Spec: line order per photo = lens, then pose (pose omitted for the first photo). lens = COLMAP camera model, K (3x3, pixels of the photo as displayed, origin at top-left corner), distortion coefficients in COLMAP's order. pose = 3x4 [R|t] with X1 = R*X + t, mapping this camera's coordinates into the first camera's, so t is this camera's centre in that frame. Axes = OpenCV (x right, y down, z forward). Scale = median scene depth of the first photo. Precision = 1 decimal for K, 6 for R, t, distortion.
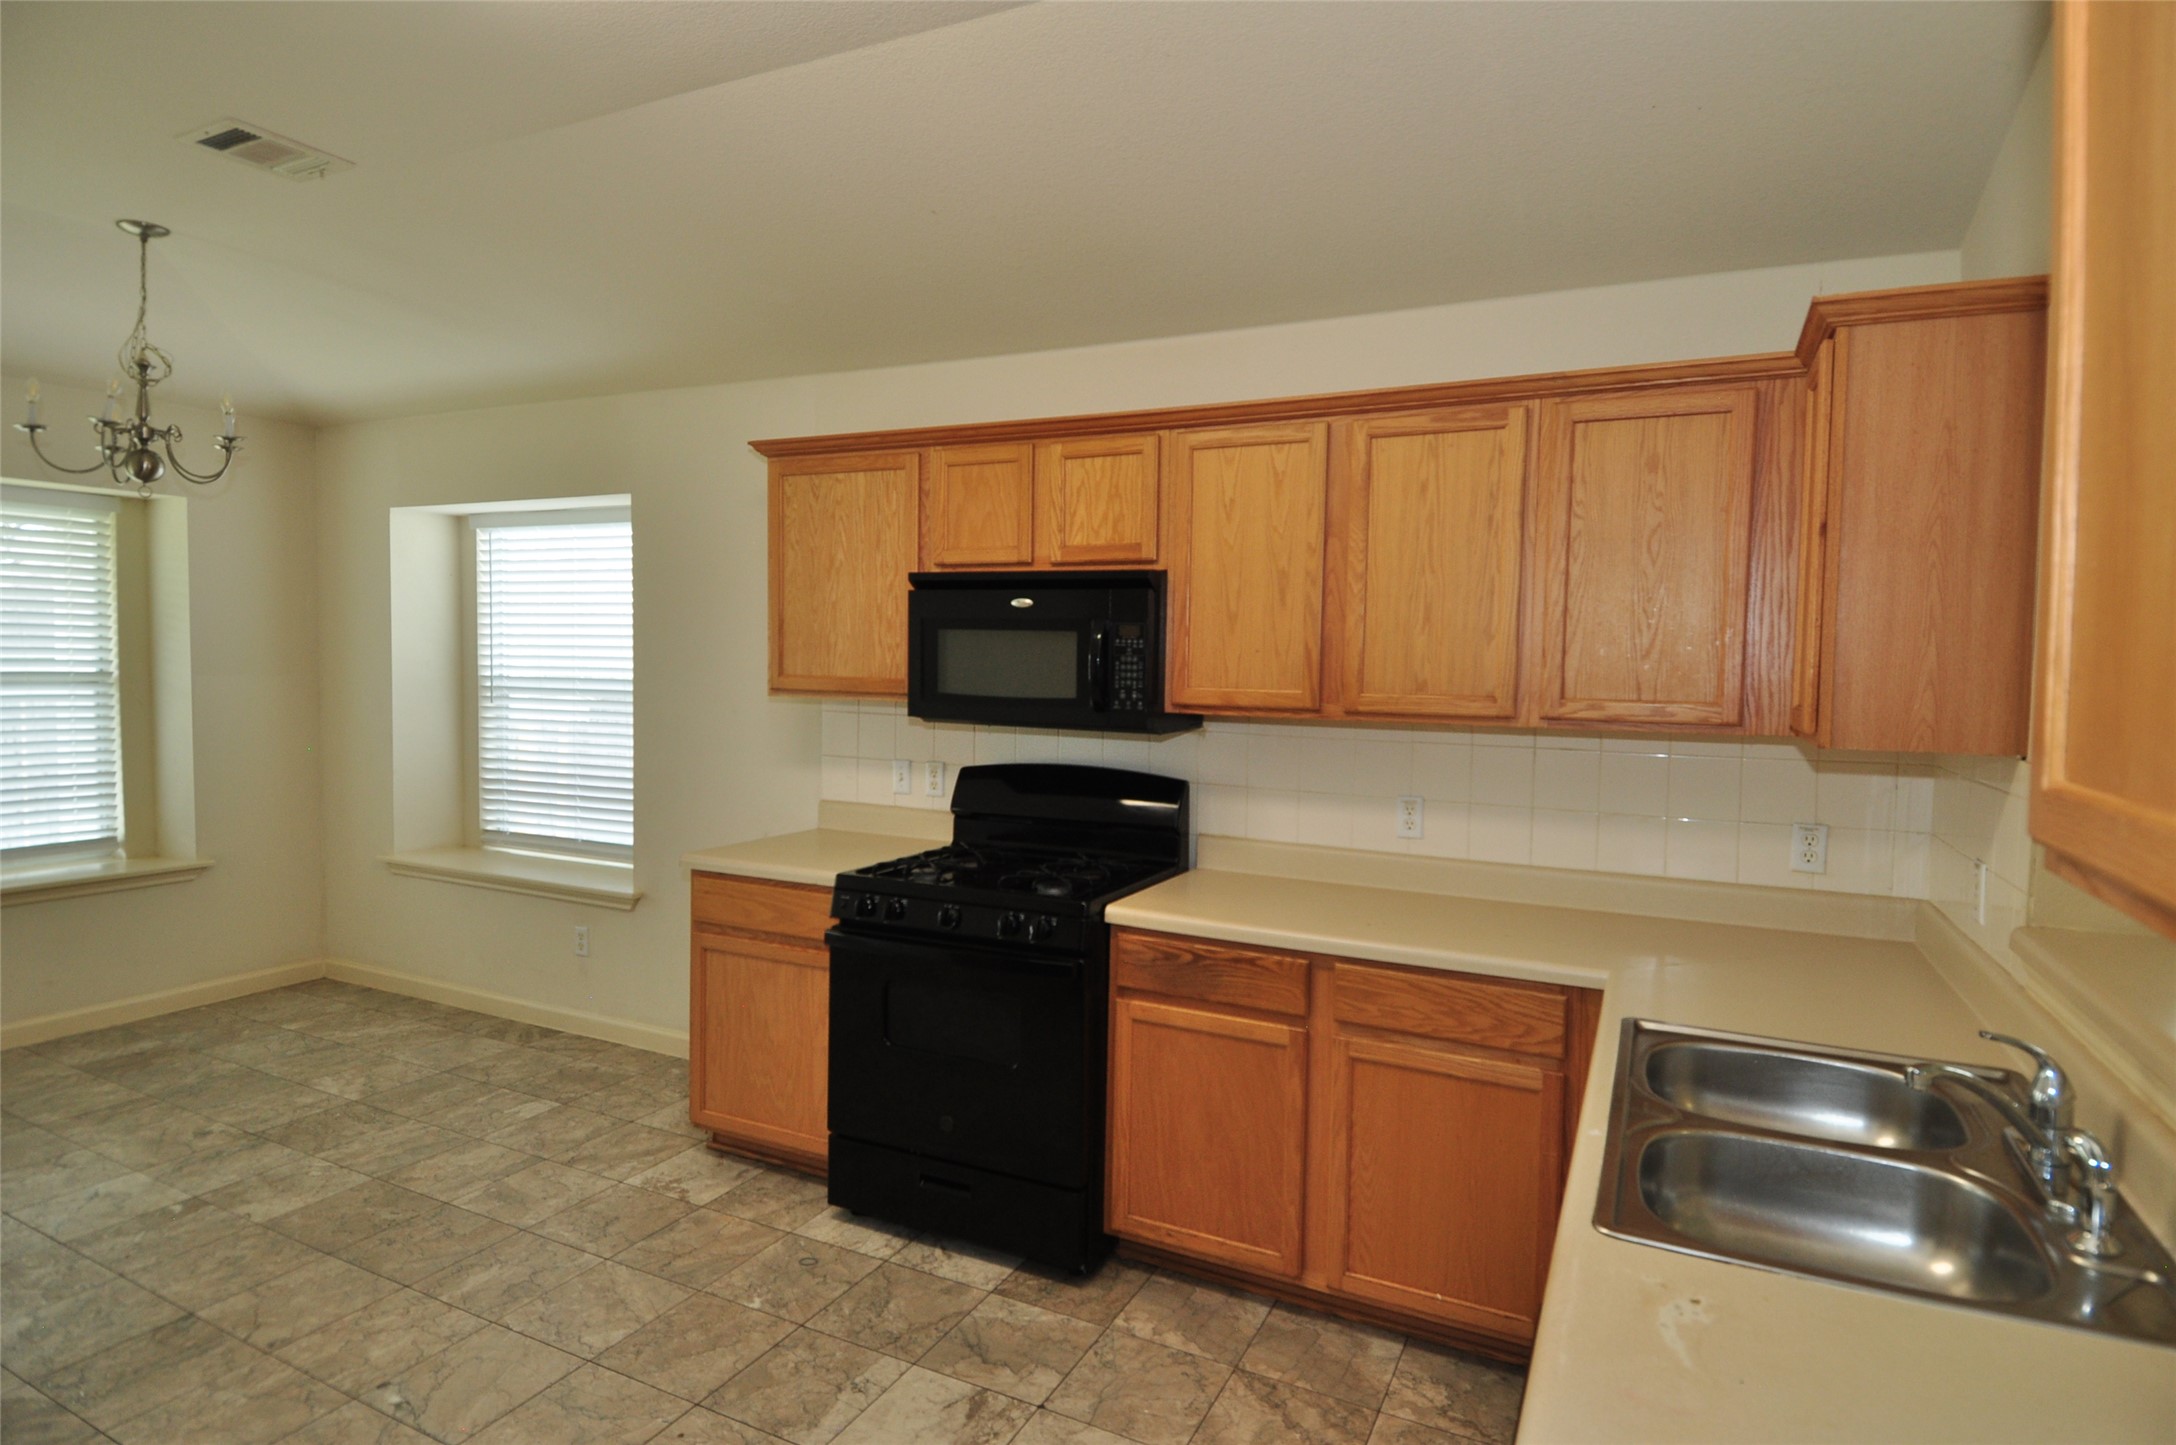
lens RADIAL K [[1167.3, 0, 1091.9], [0, 1167.3, 718.0], [0, 0, 1]] dist [0.004293, -0.027953]
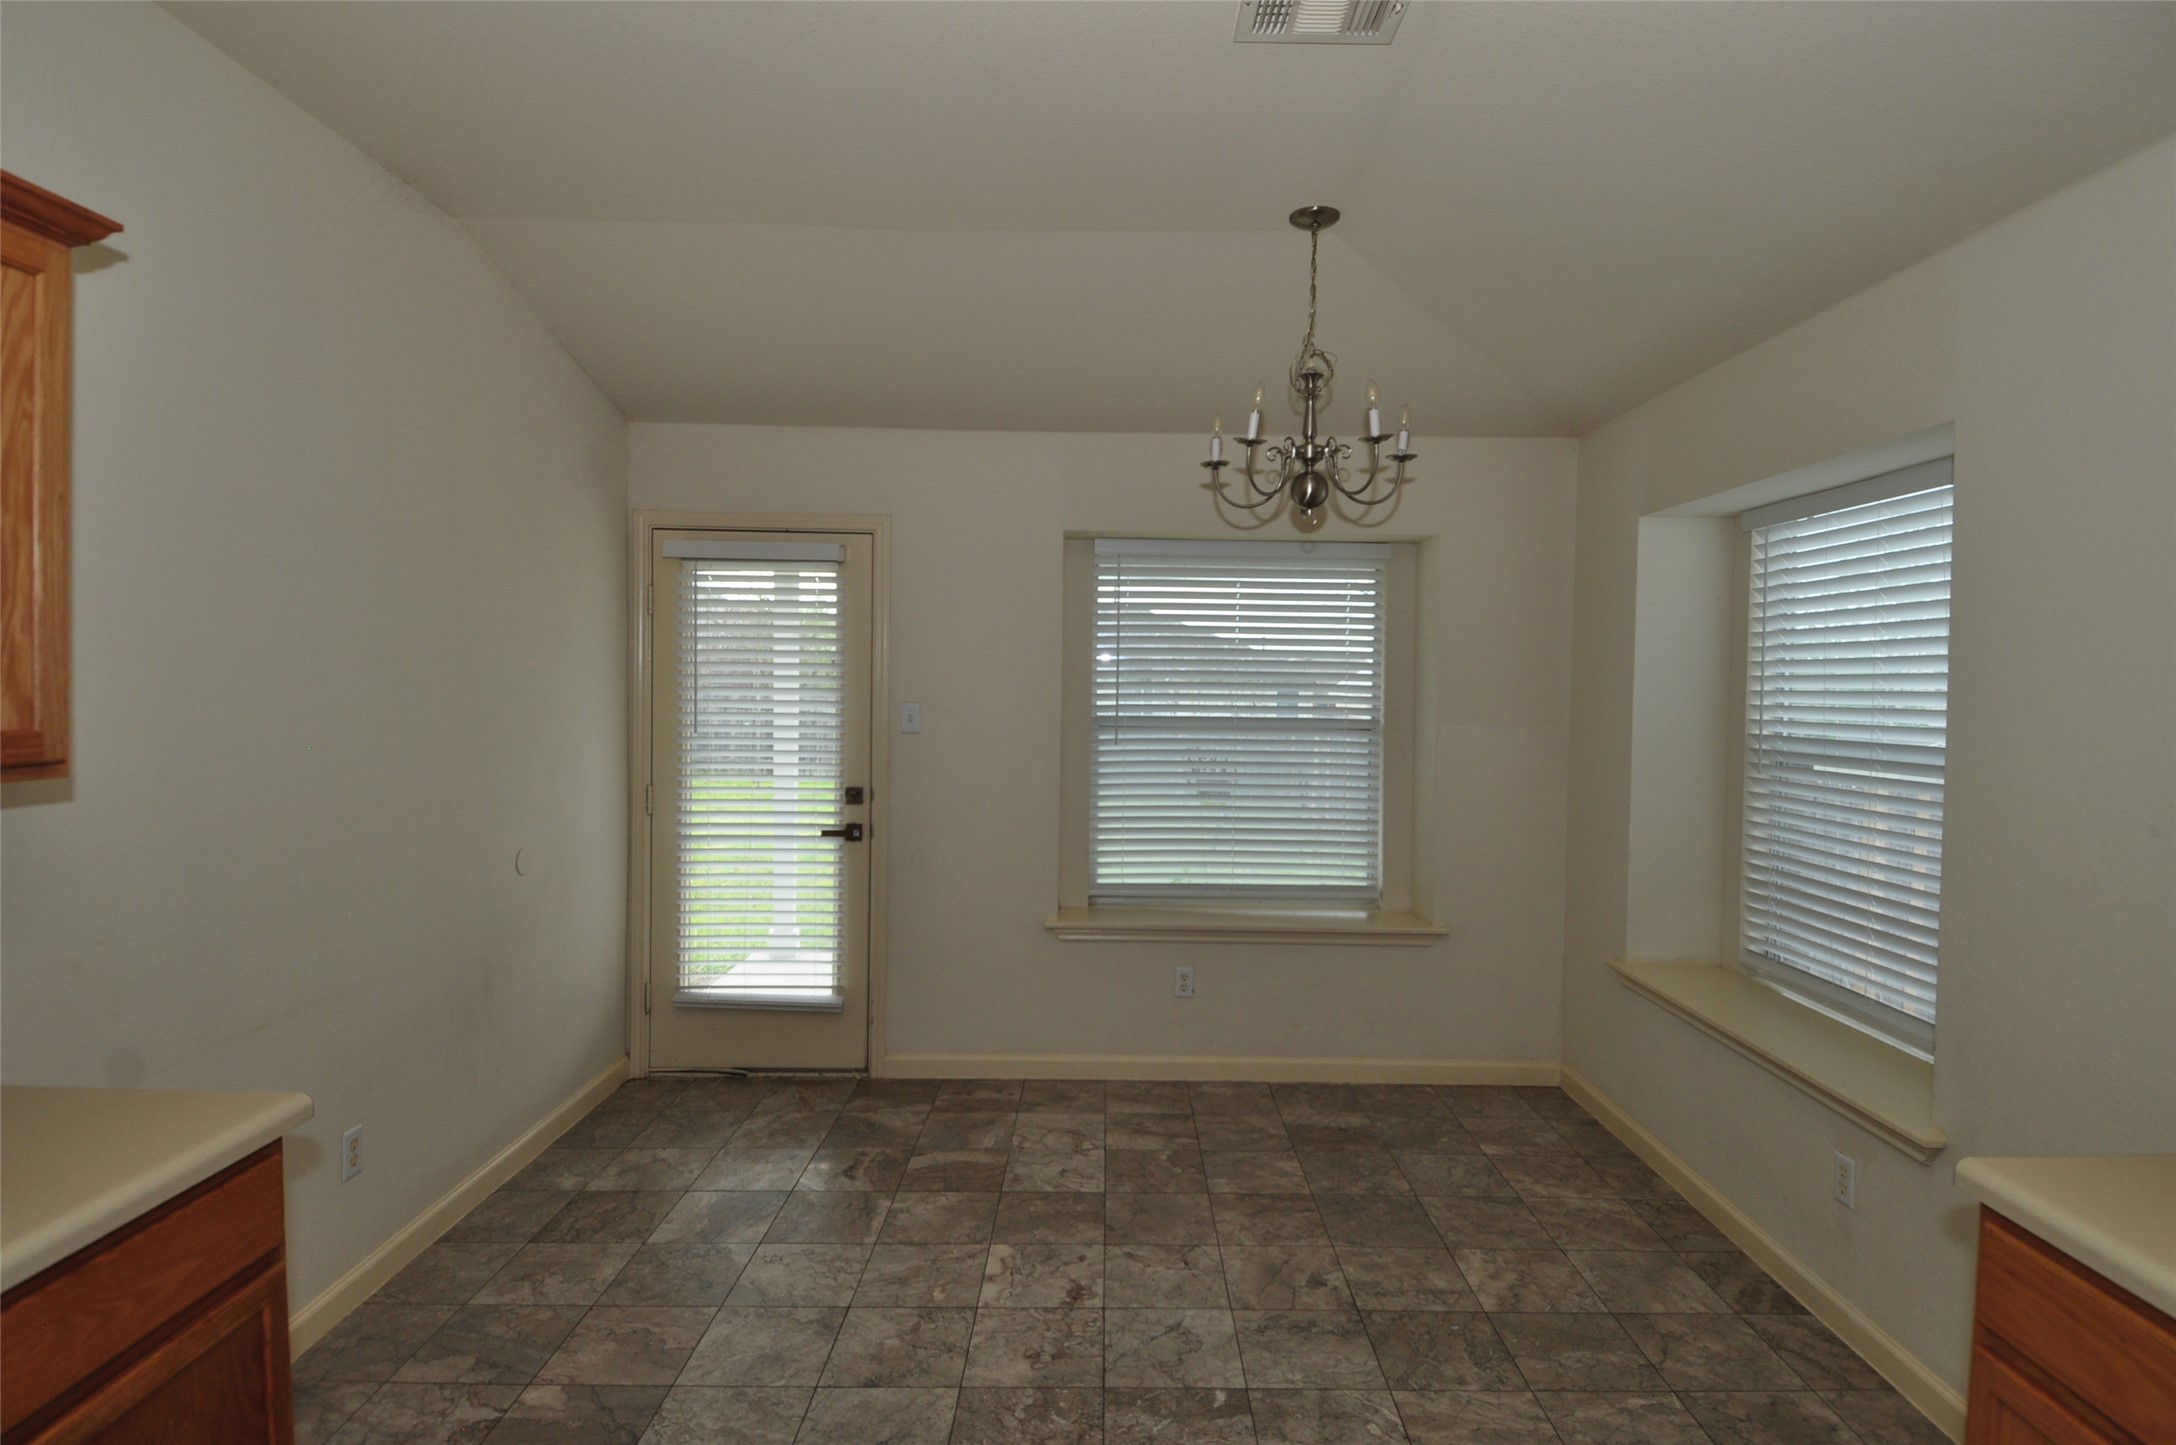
lens RADIAL K [[1167.3, 0, 1082.5], [0, 1167.3, 705.7], [0, 0, 1]] dist [0.004293, -0.027953]
pose [[0.459856, 0.009363, -0.887944, -0.091662], [-0.054248, 0.998373, -0.017567, -0.024905], [0.886335, 0.056248, 0.459616, 0.375894]]
